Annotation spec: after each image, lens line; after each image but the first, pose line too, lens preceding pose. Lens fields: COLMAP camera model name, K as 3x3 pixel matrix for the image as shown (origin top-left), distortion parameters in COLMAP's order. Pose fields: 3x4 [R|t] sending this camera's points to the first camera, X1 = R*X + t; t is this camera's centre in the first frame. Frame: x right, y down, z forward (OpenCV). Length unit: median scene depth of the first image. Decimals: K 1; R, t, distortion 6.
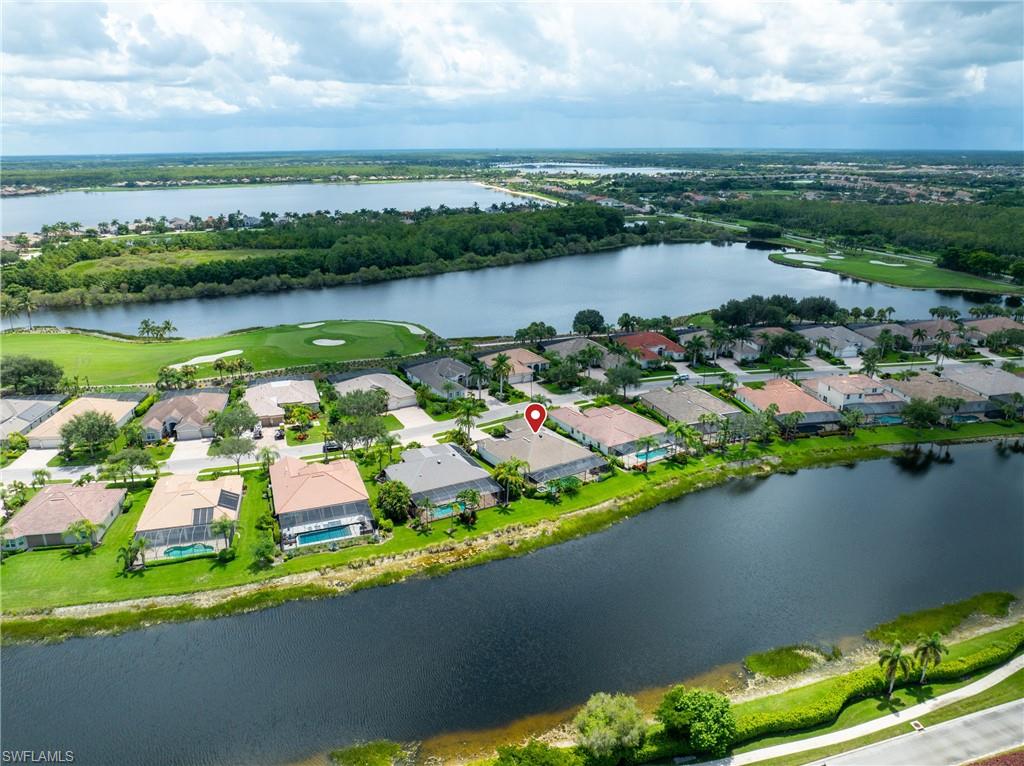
lens RADIAL K [[698.5, 0, 510.0], [0, 698.5, 394.4], [0, 0, 1]] dist [-0.077218, 0.033391]
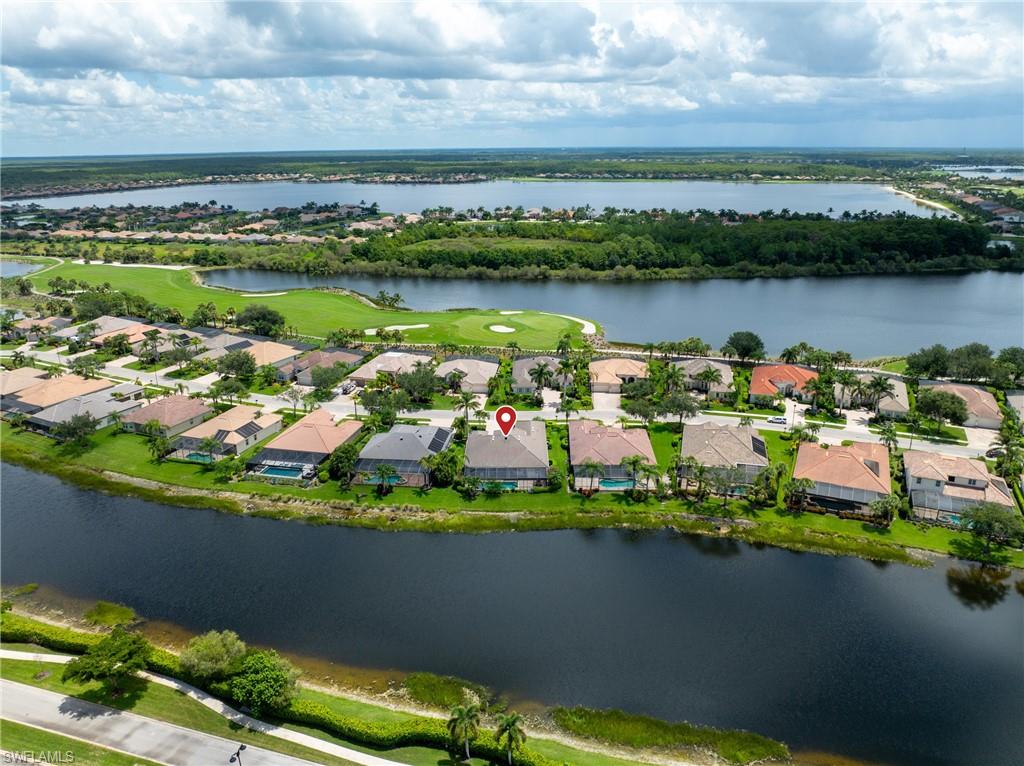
lens RADIAL K [[704.8, 0, 512.0], [0, 704.8, 383.0], [0, 0, 1]] dist [-0.083087, 0.034270]
pose [[0.825661, 0.170879, -0.537666, 0.140013], [-0.177382, 0.983324, 0.040123, -0.014882], [0.535556, 0.062244, 0.842203, 0.030125]]
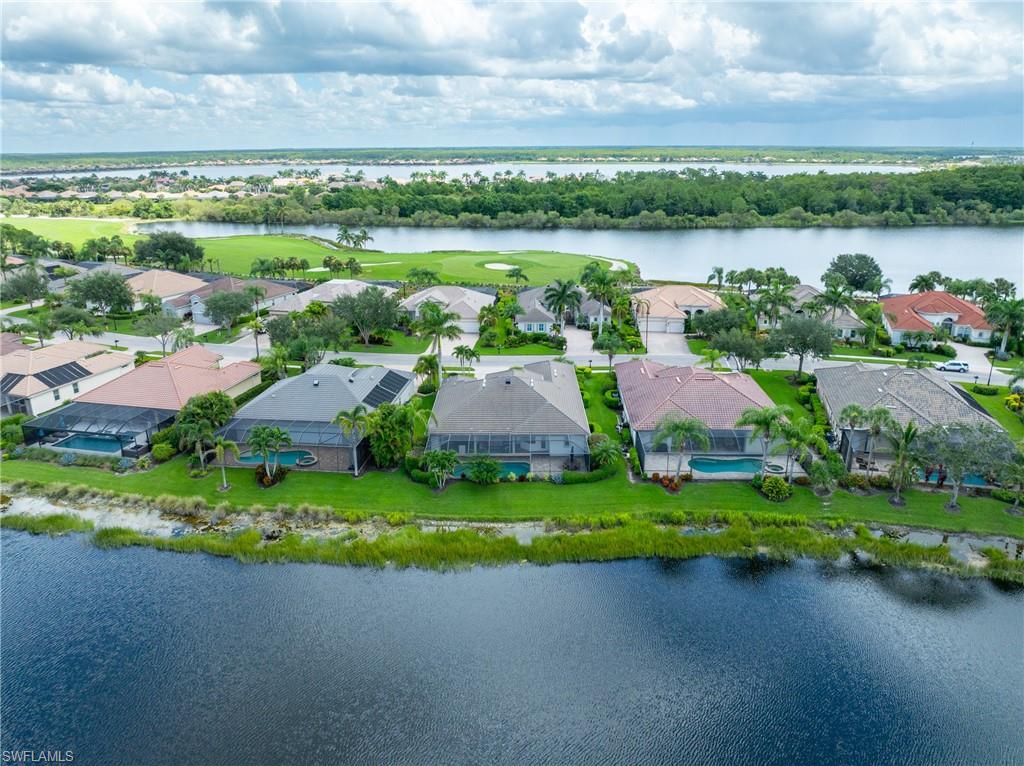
lens RADIAL K [[704.8, 0, 512.0], [0, 704.8, 383.0], [0, 0, 1]] dist [-0.083087, 0.034270]
pose [[0.826104, 0.172462, -0.536479, 0.081270], [-0.179394, 0.982974, 0.039754, 0.008833], [0.534201, 0.063401, 0.842977, 0.125797]]
